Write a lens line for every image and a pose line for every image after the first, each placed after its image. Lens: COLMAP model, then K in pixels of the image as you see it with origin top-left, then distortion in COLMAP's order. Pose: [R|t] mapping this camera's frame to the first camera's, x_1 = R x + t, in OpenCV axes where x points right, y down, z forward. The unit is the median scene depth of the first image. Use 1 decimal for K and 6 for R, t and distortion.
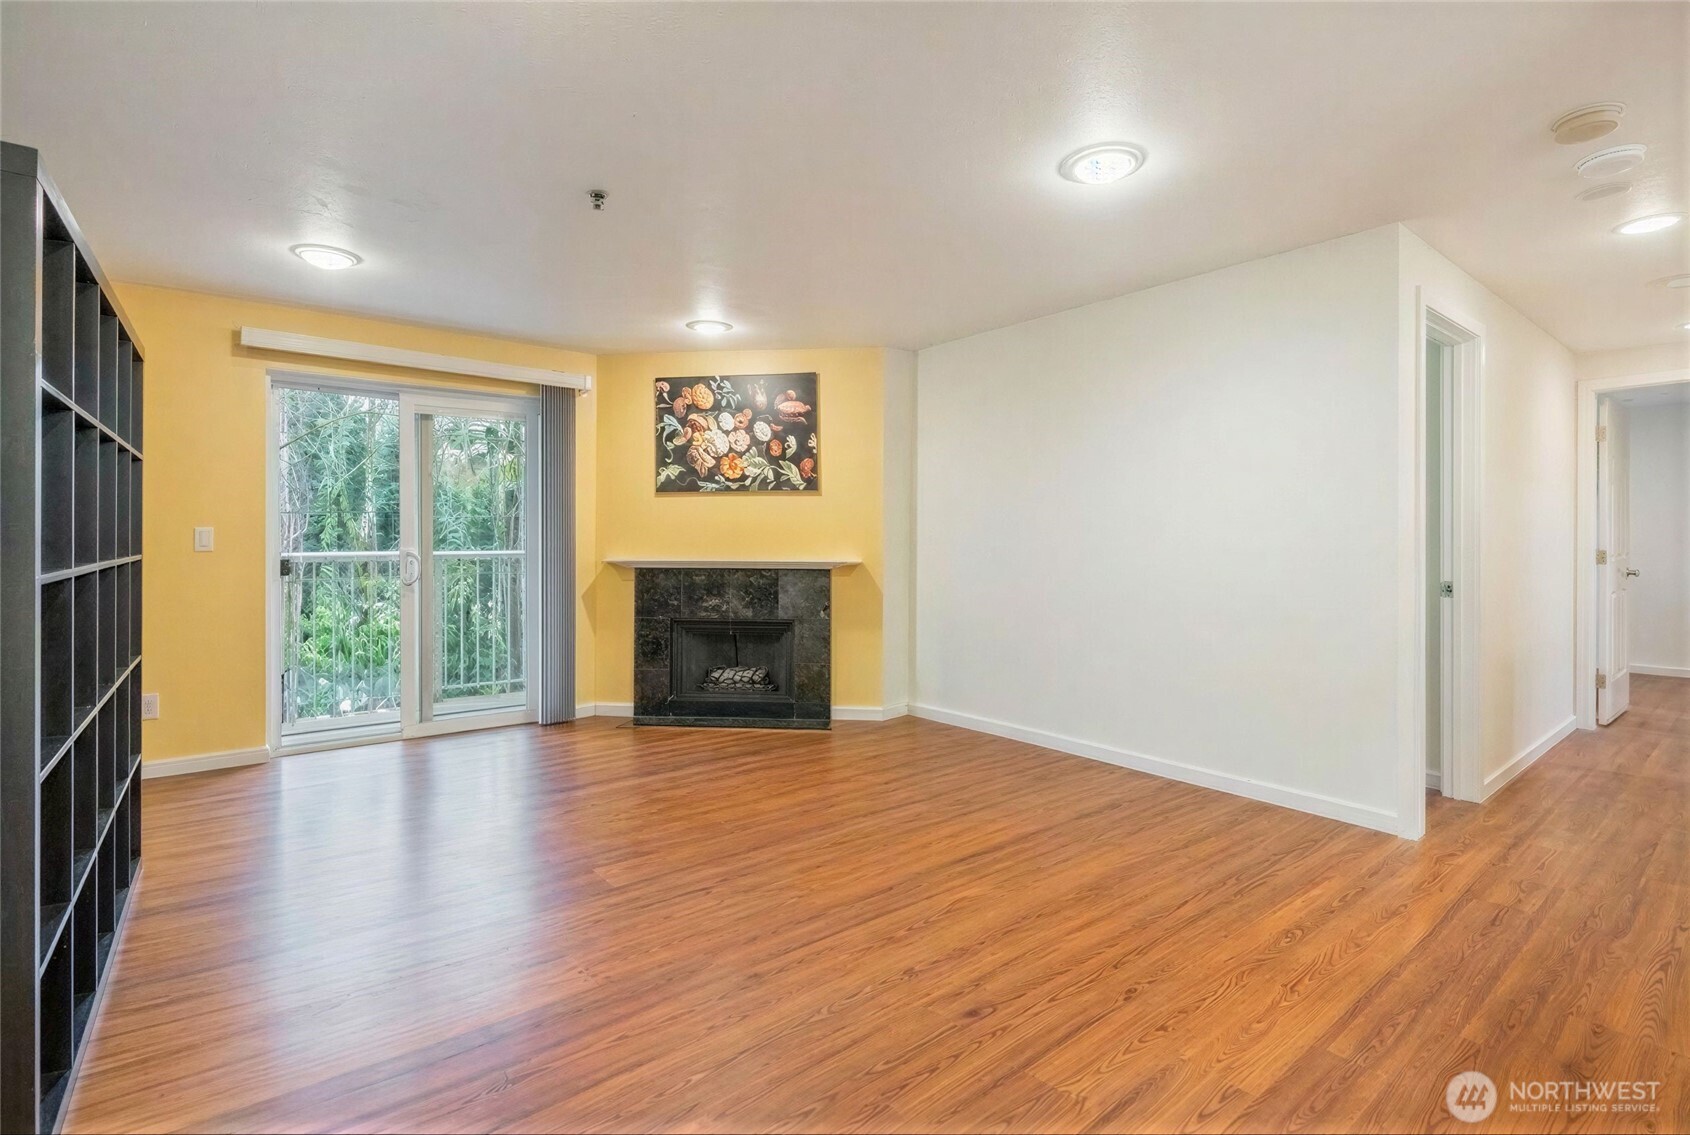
lens RADIAL K [[774.2, 0, 845.3], [0, 774.2, 565.8], [0, 0, 1]] dist [-0.003531, 0.000239]
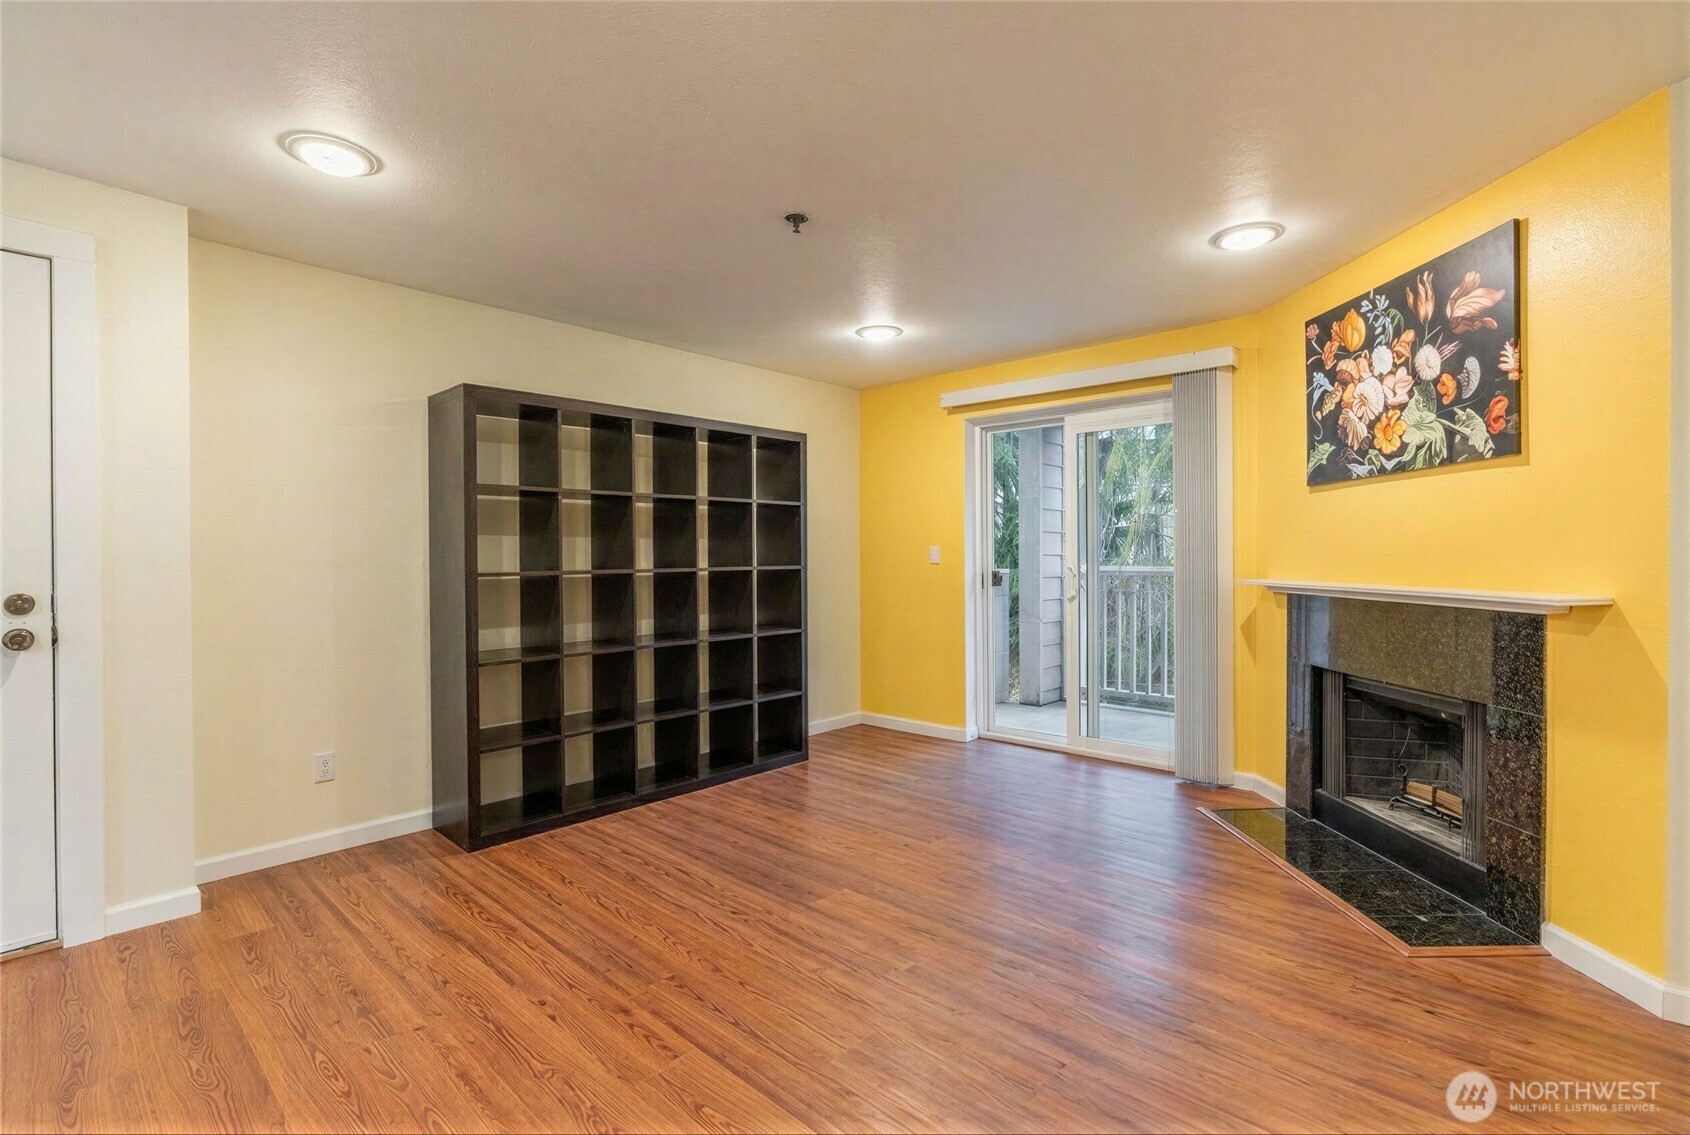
lens RADIAL K [[774.2, 0, 842.6], [0, 774.2, 560.3], [0, 0, 1]] dist [-0.003531, 0.000239]
pose [[0.134875, 0.006603, -0.990841, 0.392935], [-0.018788, 0.999815, 0.004105, -0.023609], [0.990685, 0.018062, 0.134974, 0.500620]]
